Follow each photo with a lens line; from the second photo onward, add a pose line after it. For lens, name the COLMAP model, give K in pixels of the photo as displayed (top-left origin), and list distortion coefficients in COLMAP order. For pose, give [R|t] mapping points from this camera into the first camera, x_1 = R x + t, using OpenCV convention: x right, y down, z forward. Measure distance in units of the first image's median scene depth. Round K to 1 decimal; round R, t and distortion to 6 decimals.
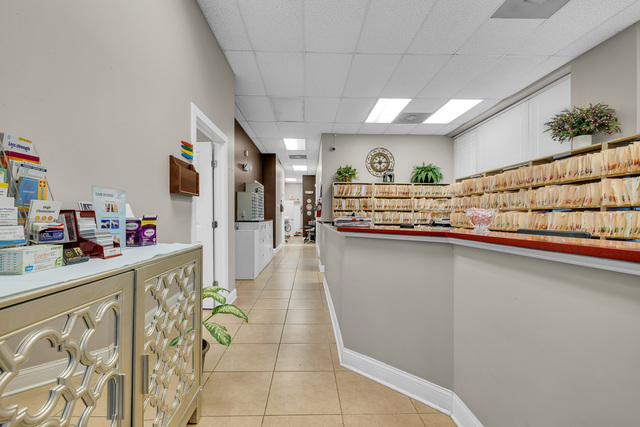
lens RADIAL K [[267.2, 0, 315.4], [0, 267.2, 217.3], [0, 0, 1]] dist [-0.003626, 0.001526]
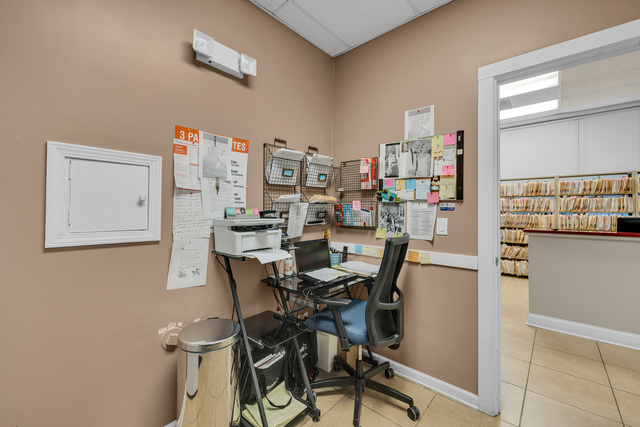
lens RADIAL K [[267.2, 0, 318.6], [0, 267.2, 207.5], [0, 0, 1]] dist [-0.003626, 0.001526]
pose [[0.682494, 0.008457, 0.730842, -0.727733], [-0.002307, 0.999953, -0.009417, -0.027947], [-0.730888, 0.004741, 0.682481, 0.882736]]
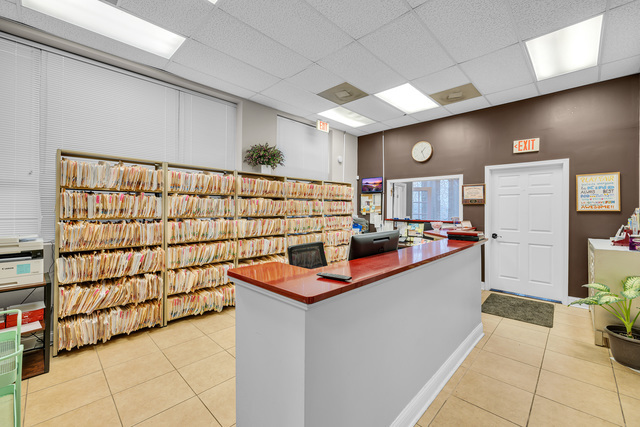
lens RADIAL K [[267.2, 0, 313.5], [0, 267.2, 208.5], [0, 0, 1]] dist [-0.003626, 0.001526]
pose [[-0.688266, -0.008995, 0.725402, -0.125822], [-0.007468, 0.999958, 0.005314, -0.050971], [-0.725420, -0.001760, -0.688305, 1.091700]]
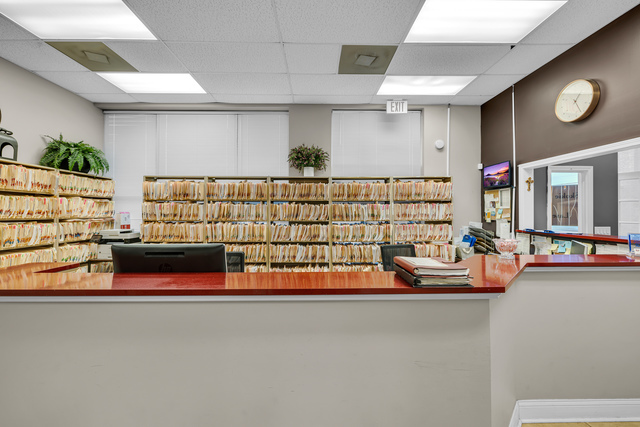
lens RADIAL K [[267.2, 0, 317.3], [0, 267.2, 209.4], [0, 0, 1]] dist [-0.003626, 0.001526]
pose [[0.019155, 0.006615, 0.999795, -0.204821], [0.000066, 0.999978, -0.006618, -0.051157], [-0.999817, 0.000193, 0.019154, 0.566740]]
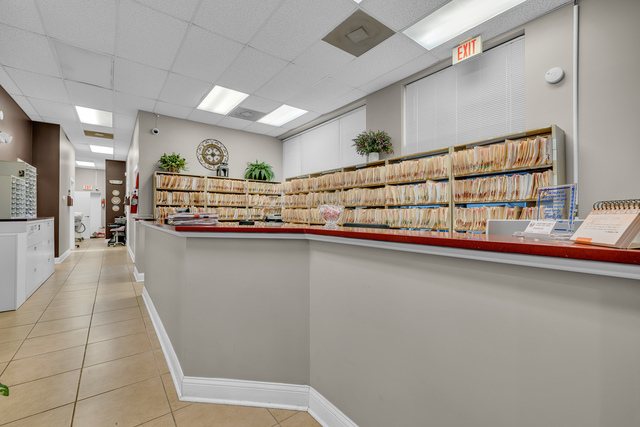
lens RADIAL K [[267.2, 0, 313.8], [0, 267.2, 209.6], [0, 0, 1]] dist [-0.003626, 0.001526]
pose [[0.812675, 0.005237, 0.582693, -0.019988], [0.002704, 0.999915, -0.012757, -0.000742], [-0.582711, 0.011943, 0.812592, 0.049535]]
